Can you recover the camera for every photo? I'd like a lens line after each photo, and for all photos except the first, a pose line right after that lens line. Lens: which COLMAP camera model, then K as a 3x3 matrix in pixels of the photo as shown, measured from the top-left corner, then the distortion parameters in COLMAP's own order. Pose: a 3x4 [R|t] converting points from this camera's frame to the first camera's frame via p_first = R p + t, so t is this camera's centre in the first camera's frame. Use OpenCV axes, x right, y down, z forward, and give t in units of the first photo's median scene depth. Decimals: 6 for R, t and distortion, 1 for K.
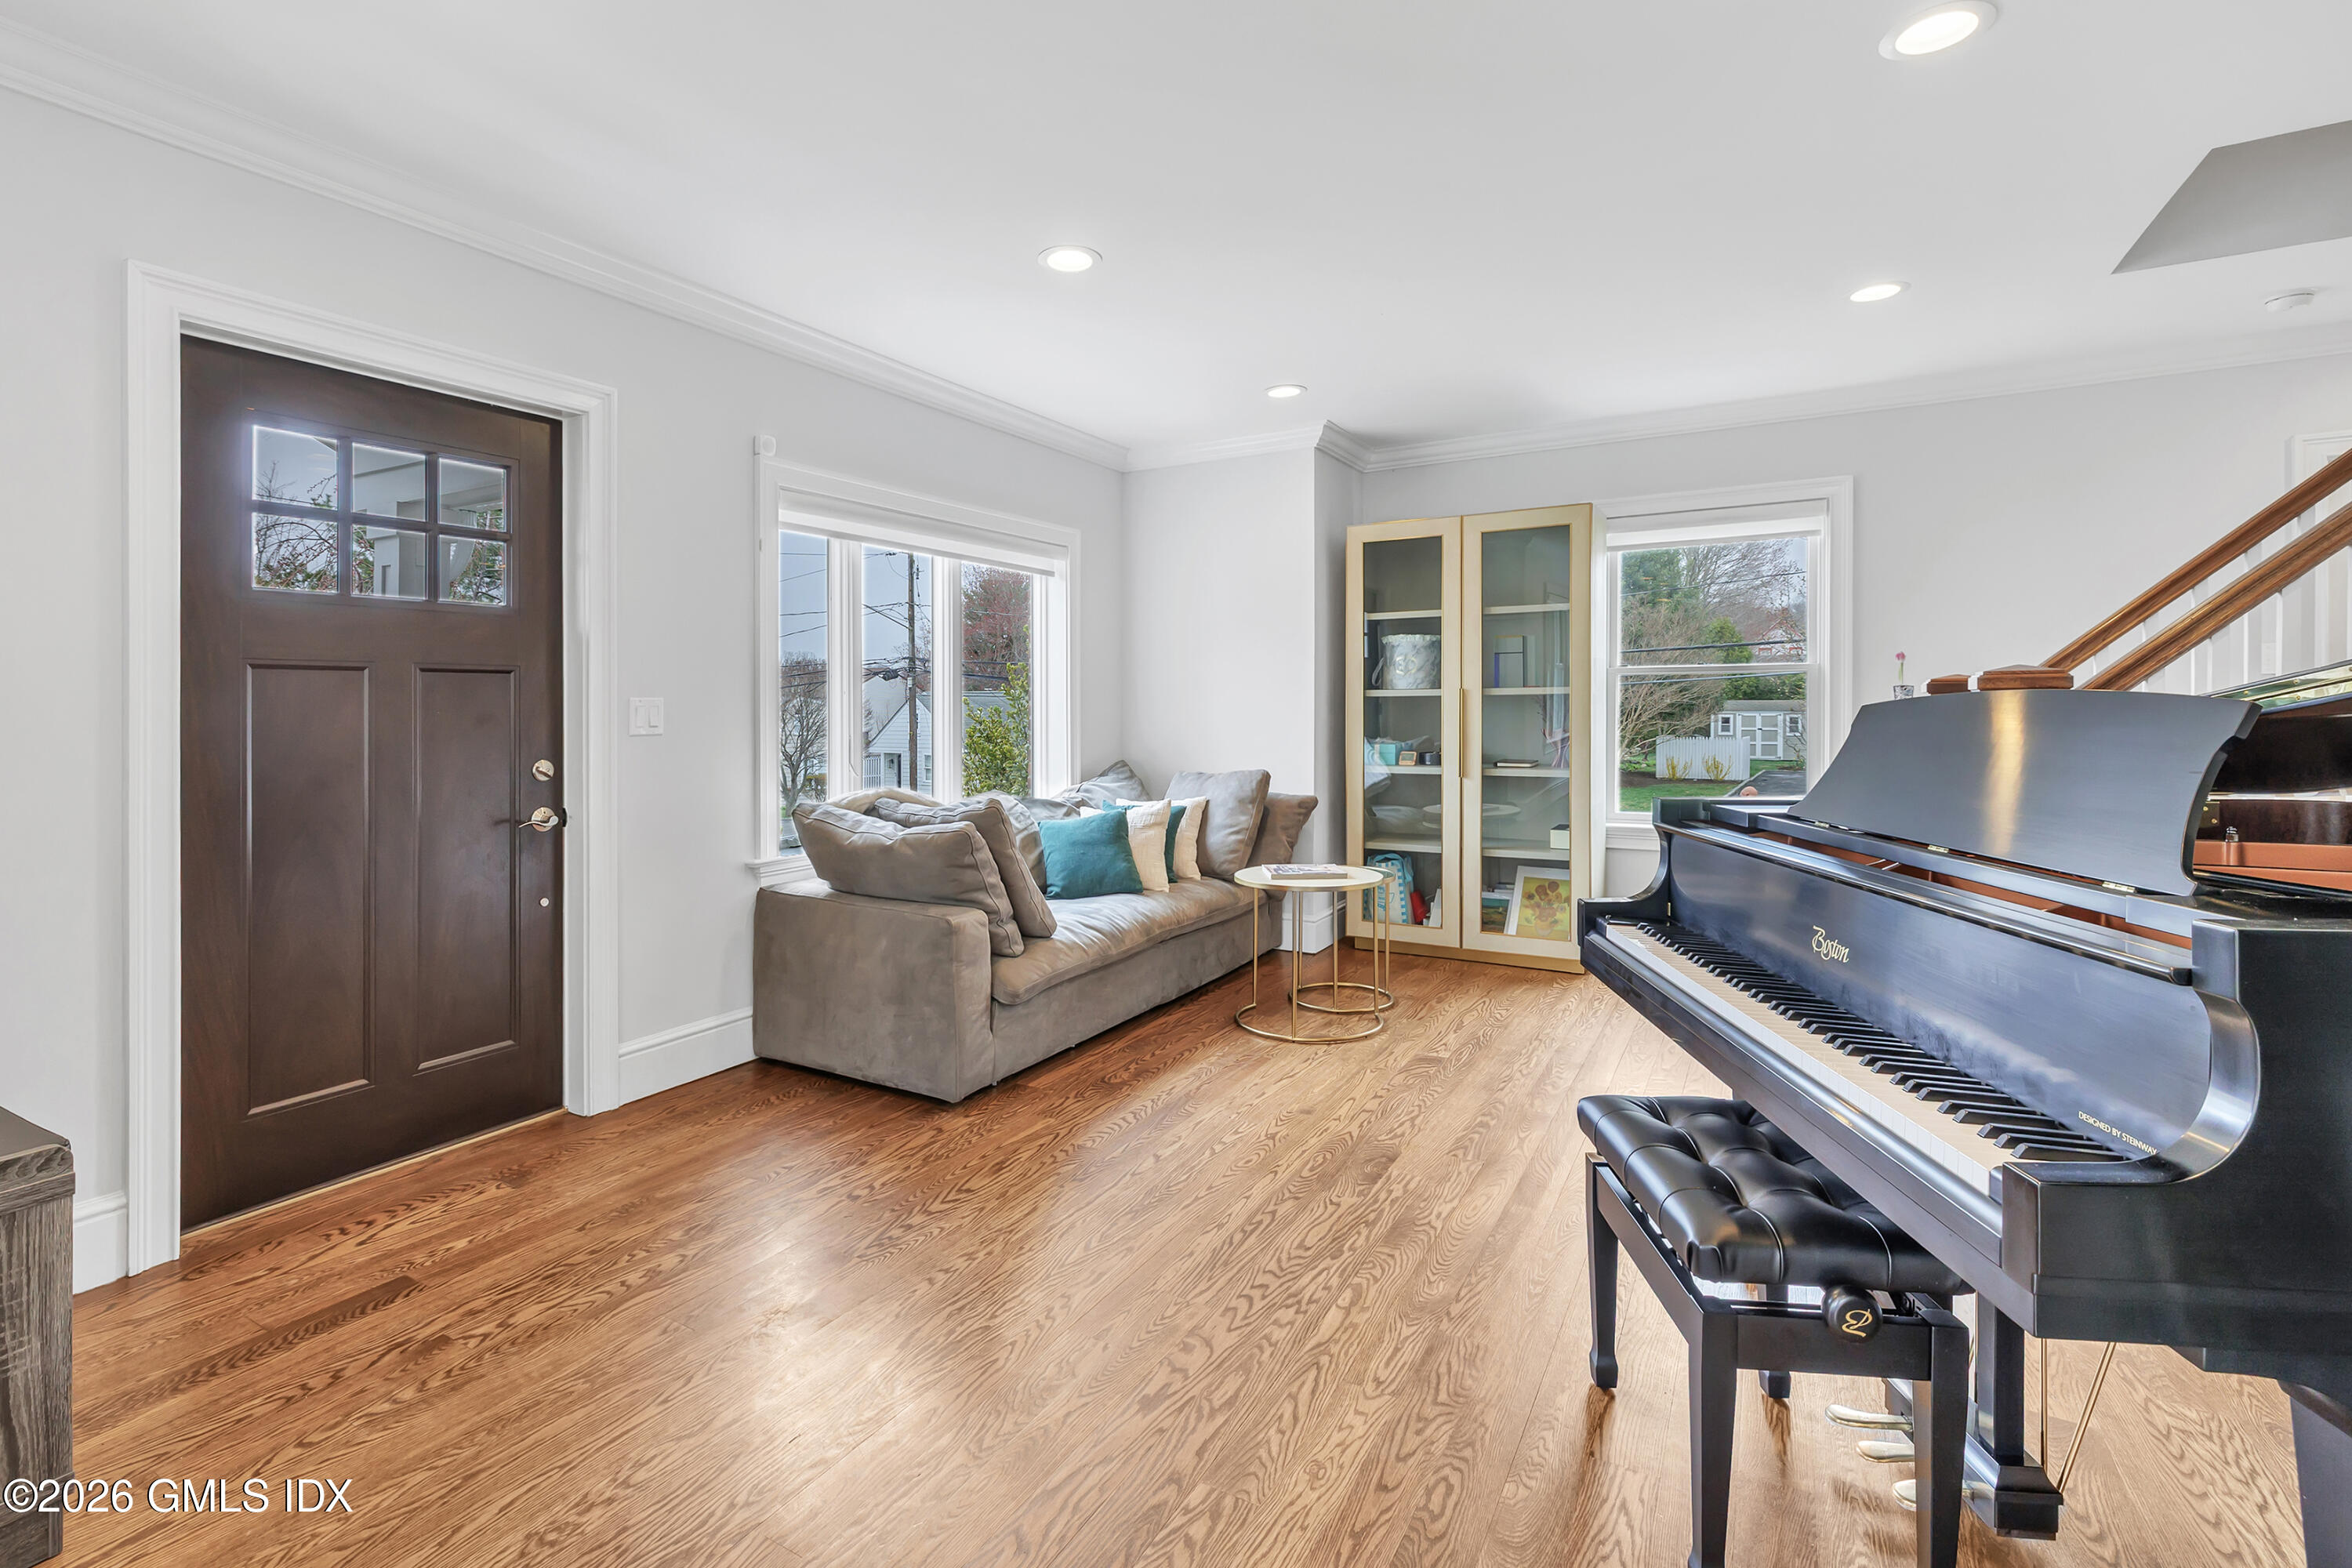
lens RADIAL K [[1102.4, 0, 1160.7], [0, 1102.4, 694.8], [0, 0, 1]] dist [-0.000931, 0.000014]
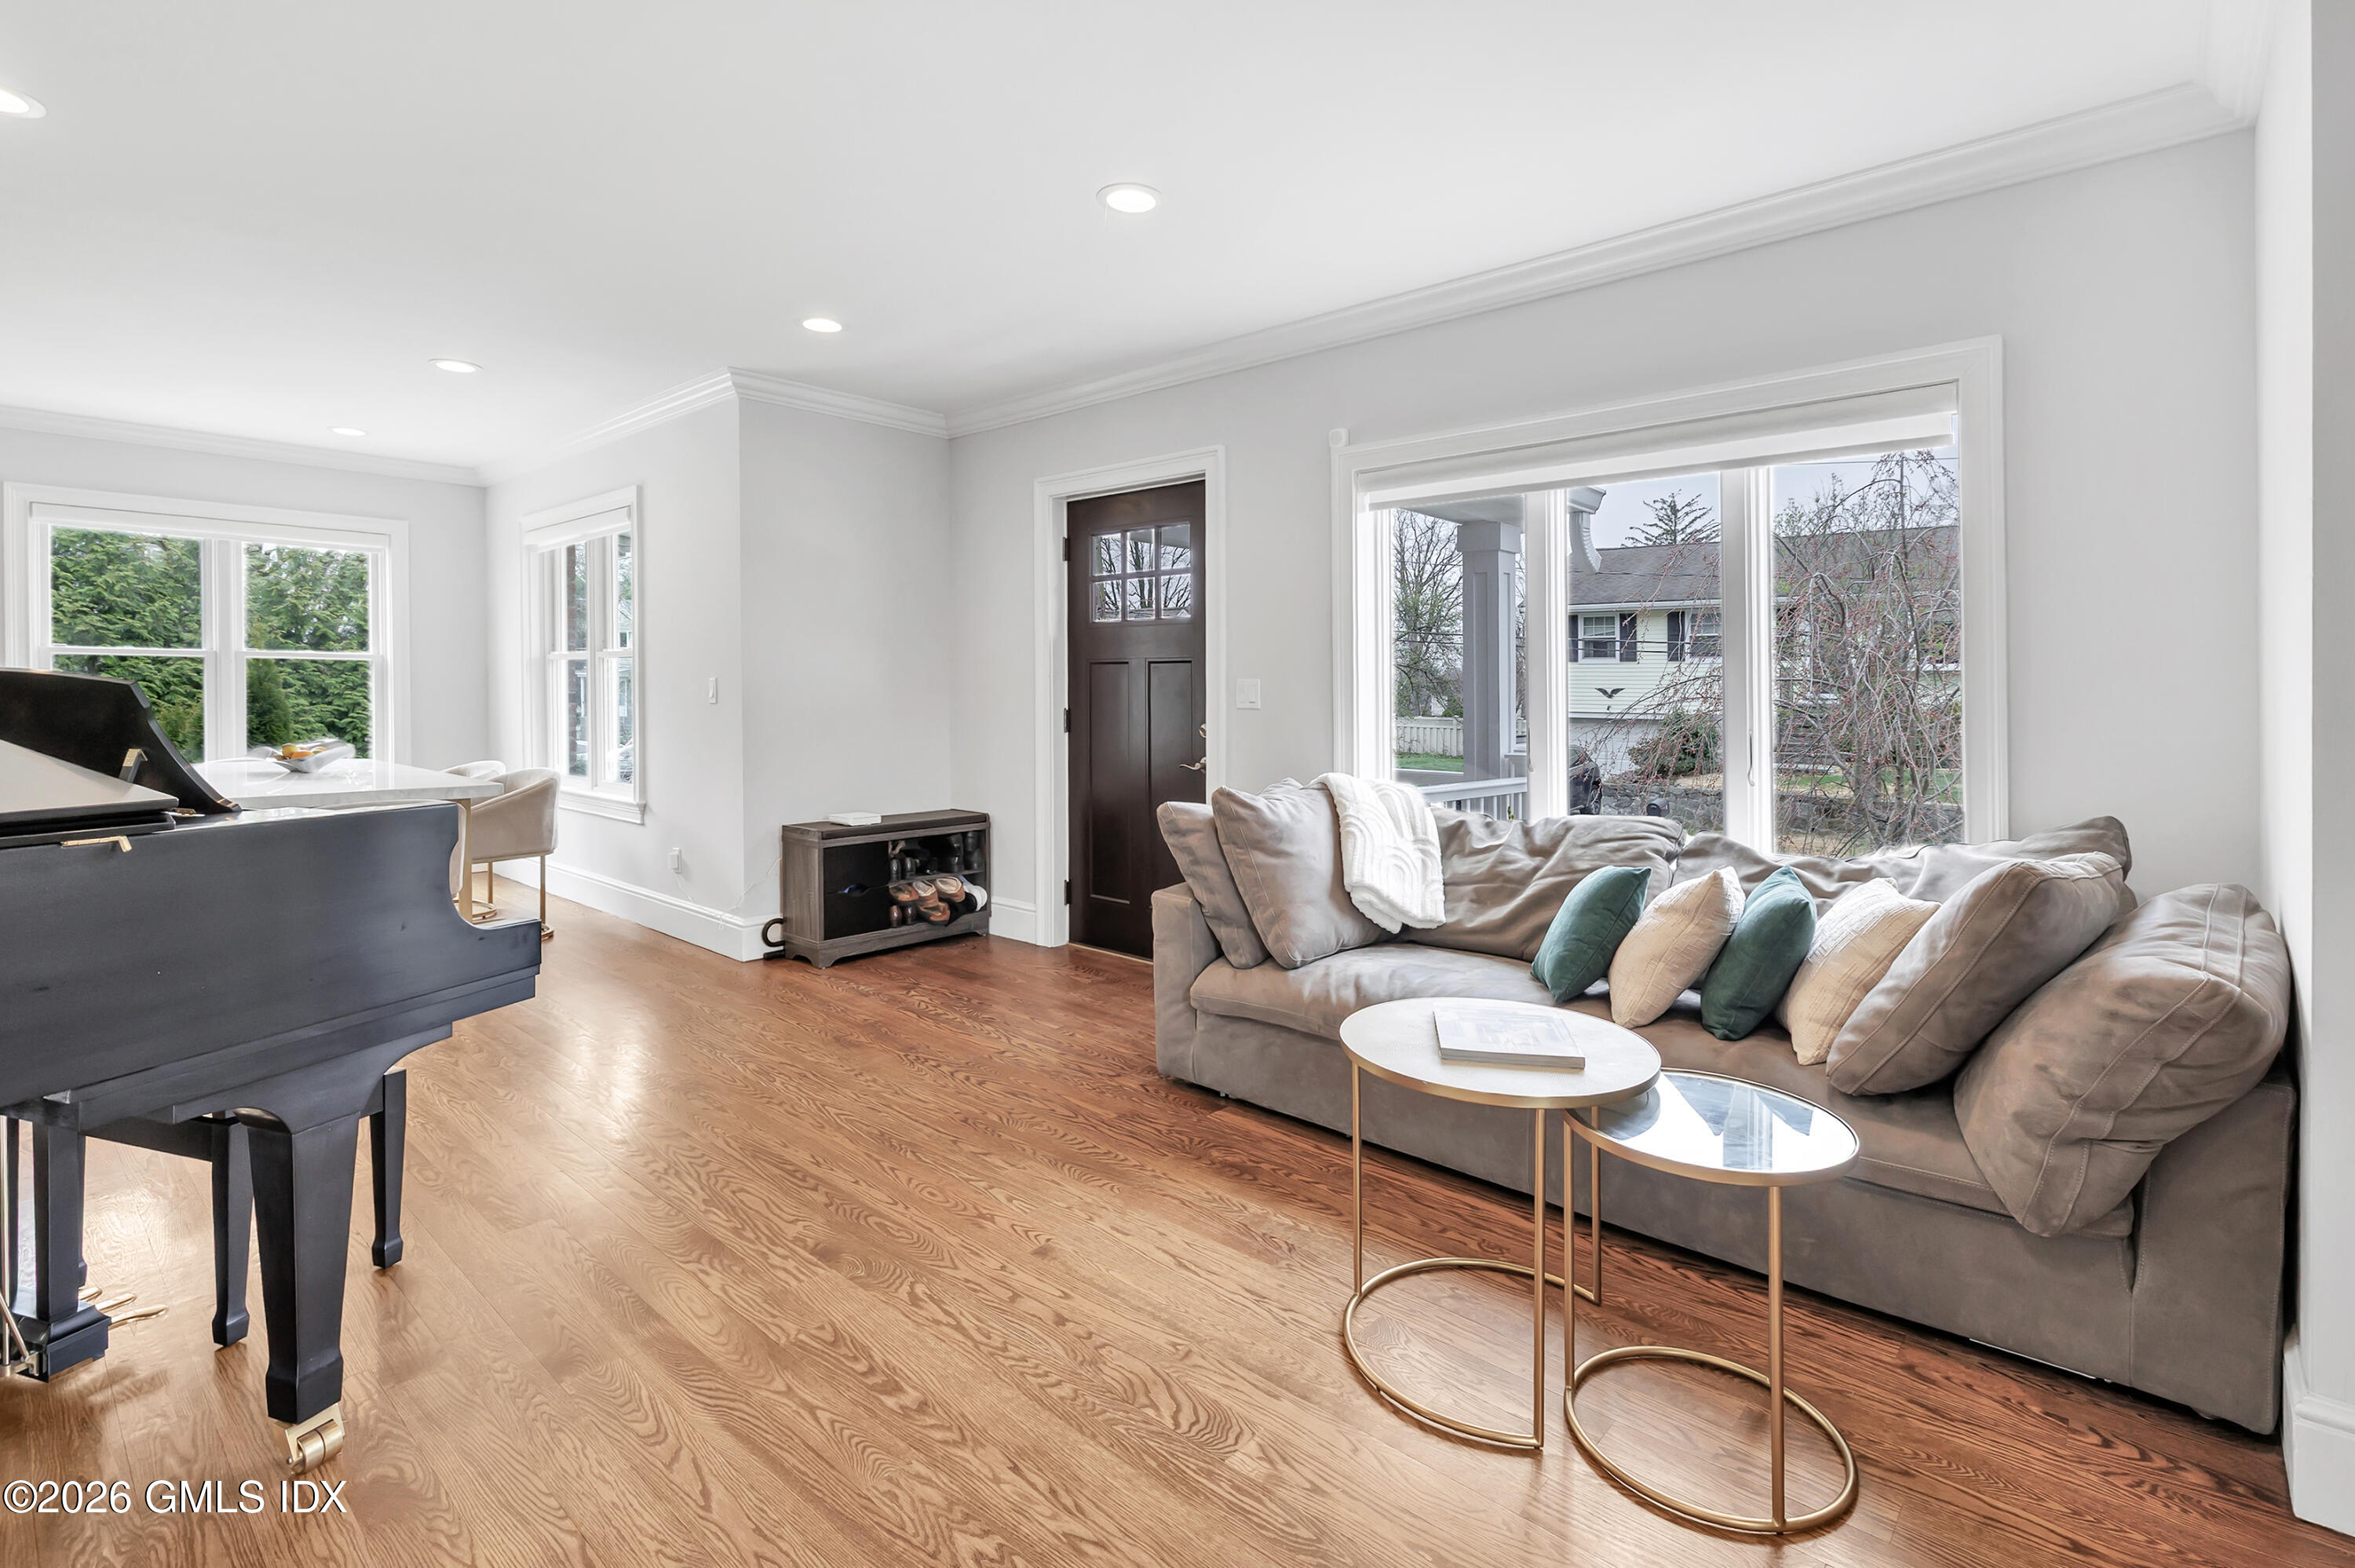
lens RADIAL K [[1103.7, 0, 1162.2], [0, 1103.7, 694.8], [0, 0, 1]] dist [-0.000931, 0.000014]
pose [[-0.221667, 0.010498, -0.975066, 0.808277], [0.004111, 0.999943, 0.009831, 0.008658], [0.975114, -0.001829, -0.221697, 1.230640]]
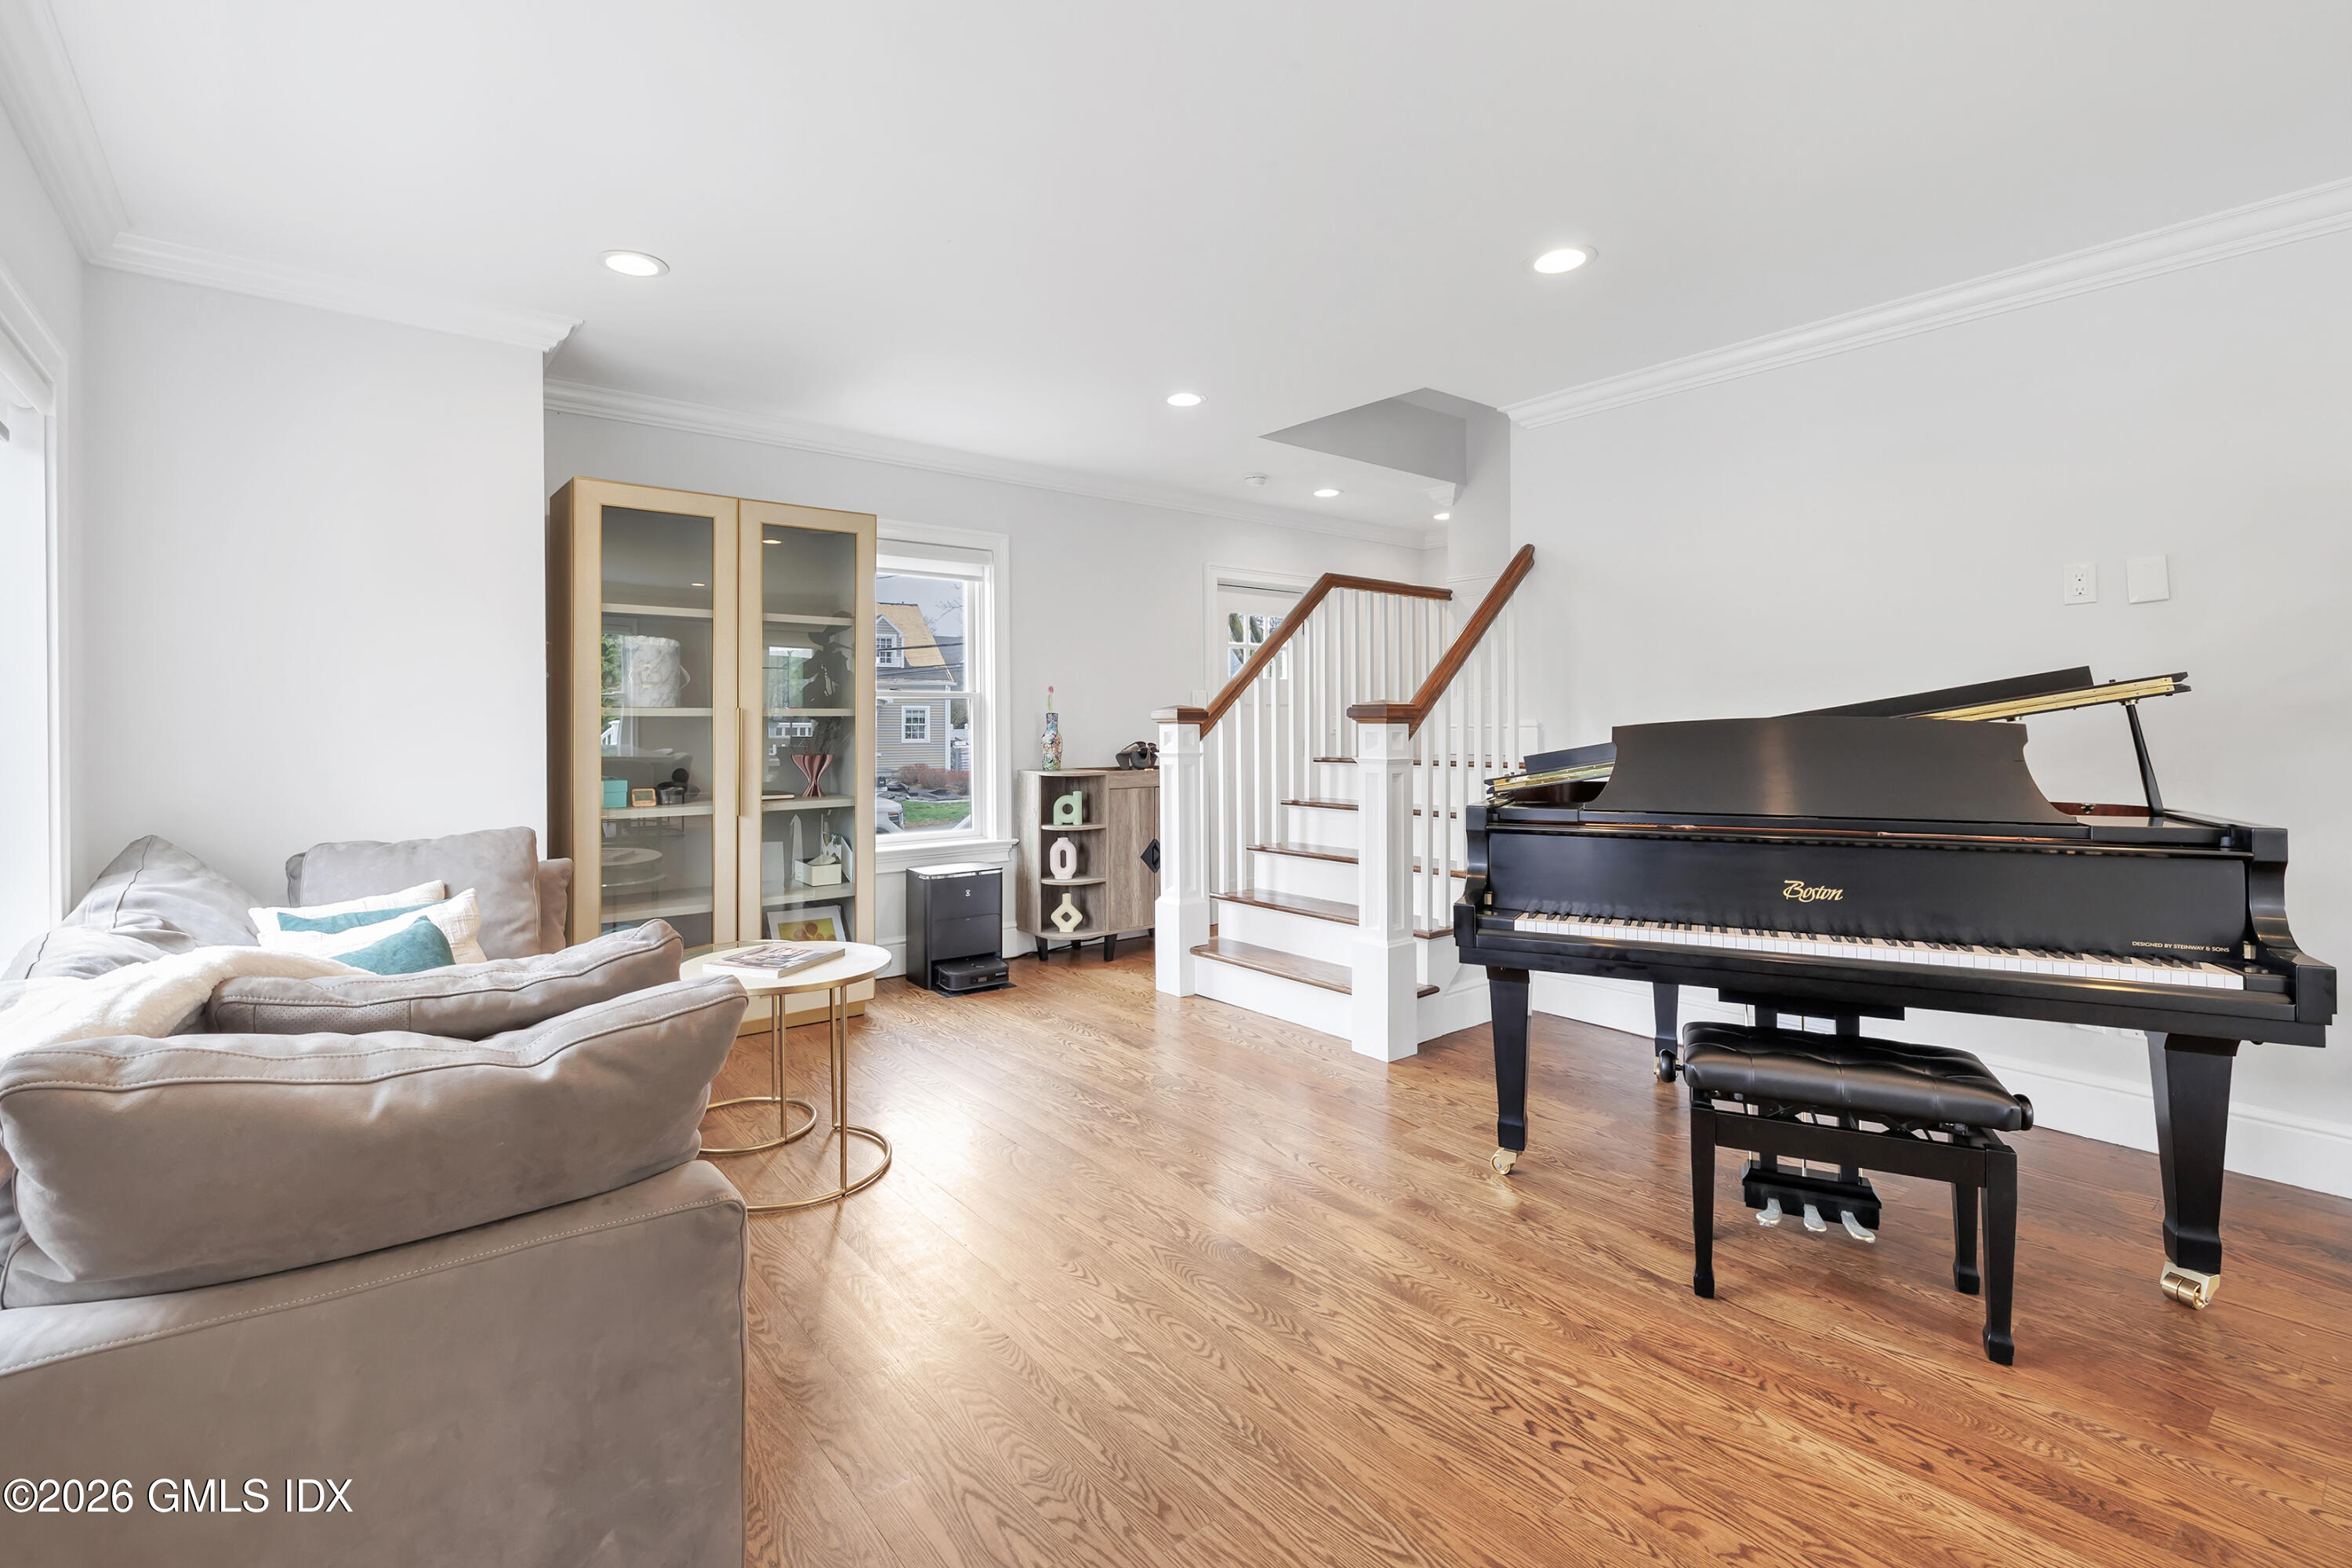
lens RADIAL K [[1024.8, 0, 1121.4], [0, 1024.8, 740.5], [0, 0, 1]] dist [-0.000730, -0.000214]
pose [[0.376754, -0.003404, 0.926307, -0.512086], [-0.009725, 0.999924, 0.007630, 0.015063], [-0.926262, -0.011884, 0.376692, 0.701447]]
